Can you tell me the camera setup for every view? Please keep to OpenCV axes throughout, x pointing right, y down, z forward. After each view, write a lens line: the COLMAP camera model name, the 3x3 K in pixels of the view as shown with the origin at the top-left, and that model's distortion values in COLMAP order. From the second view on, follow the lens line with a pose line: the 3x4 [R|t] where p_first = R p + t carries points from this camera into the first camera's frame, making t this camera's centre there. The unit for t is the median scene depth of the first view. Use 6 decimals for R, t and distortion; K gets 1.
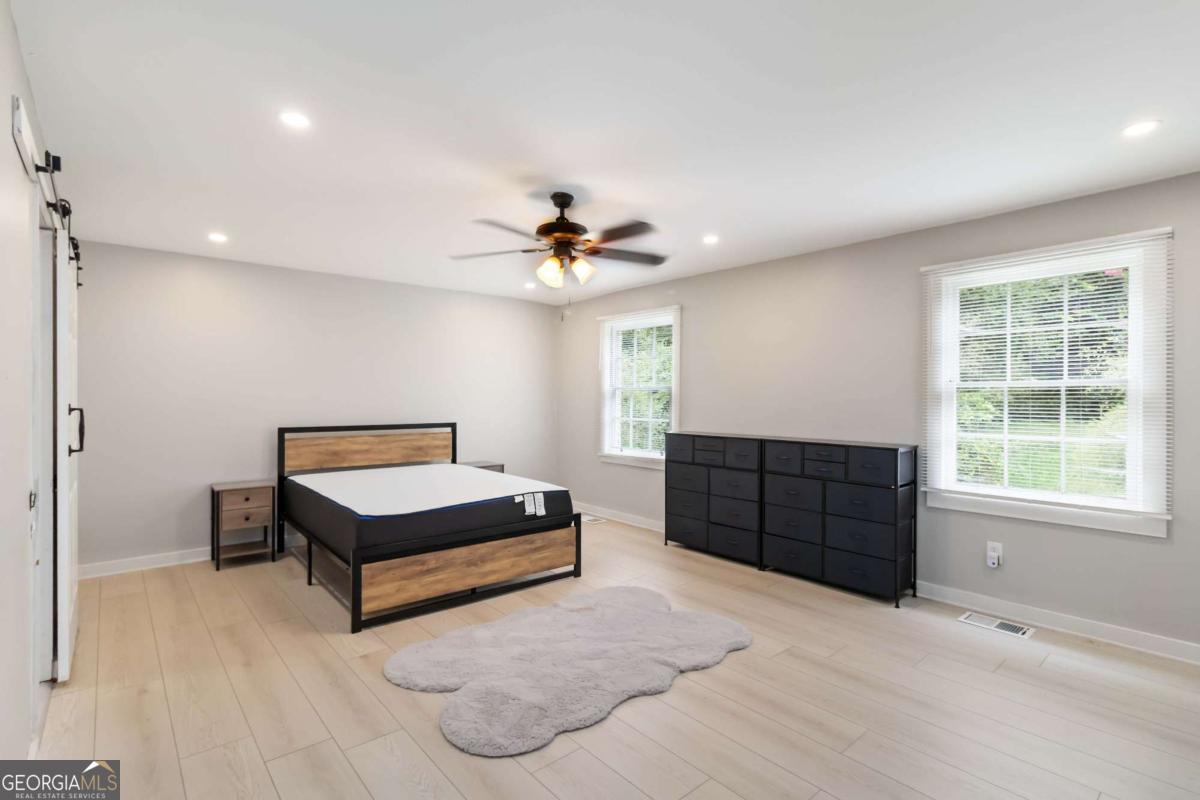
lens RADIAL K [[563.9, 0, 602.7], [0, 563.9, 394.9], [0, 0, 1]] dist [0.008958, -0.001717]
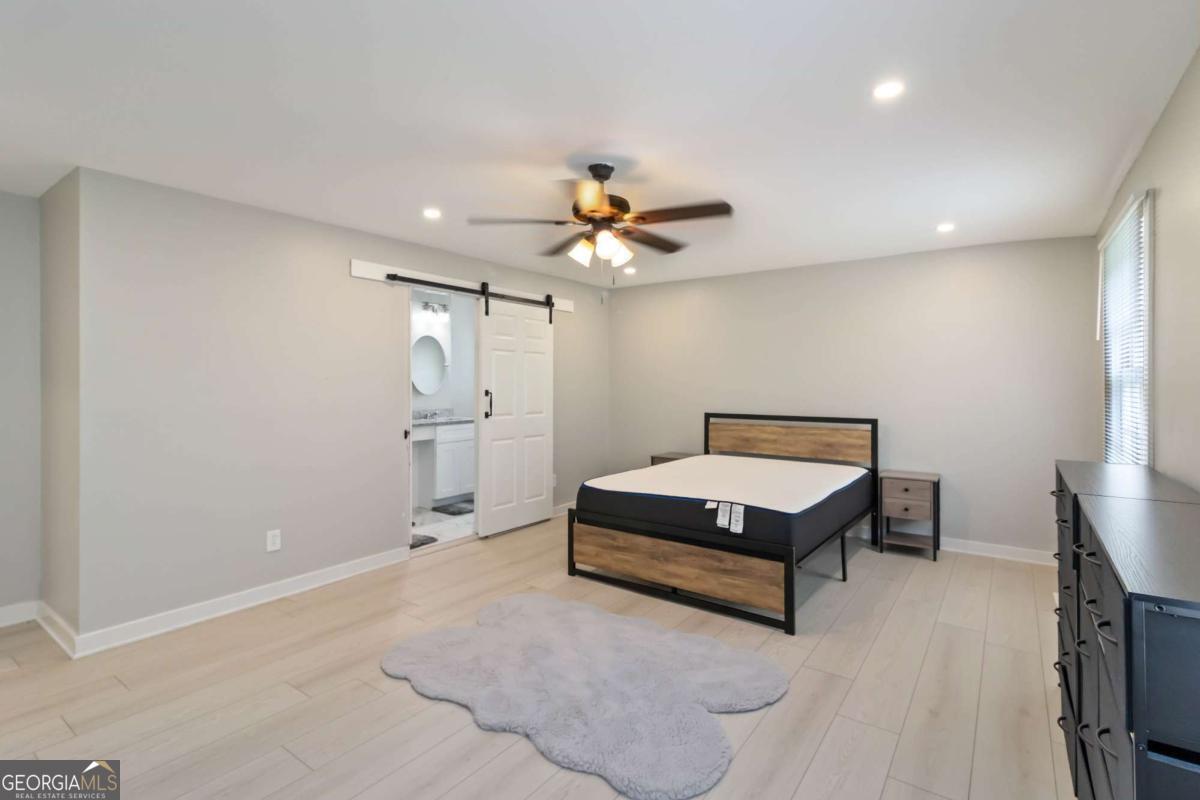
lens RADIAL K [[563.9, 0, 606.4], [0, 563.9, 380.5], [0, 0, 1]] dist [0.008958, -0.001717]
pose [[0.237966, -0.010418, -0.971218, 0.612985], [-0.001185, 0.999939, -0.011016, 0.004572], [0.971273, 0.003772, 0.237939, 0.605001]]
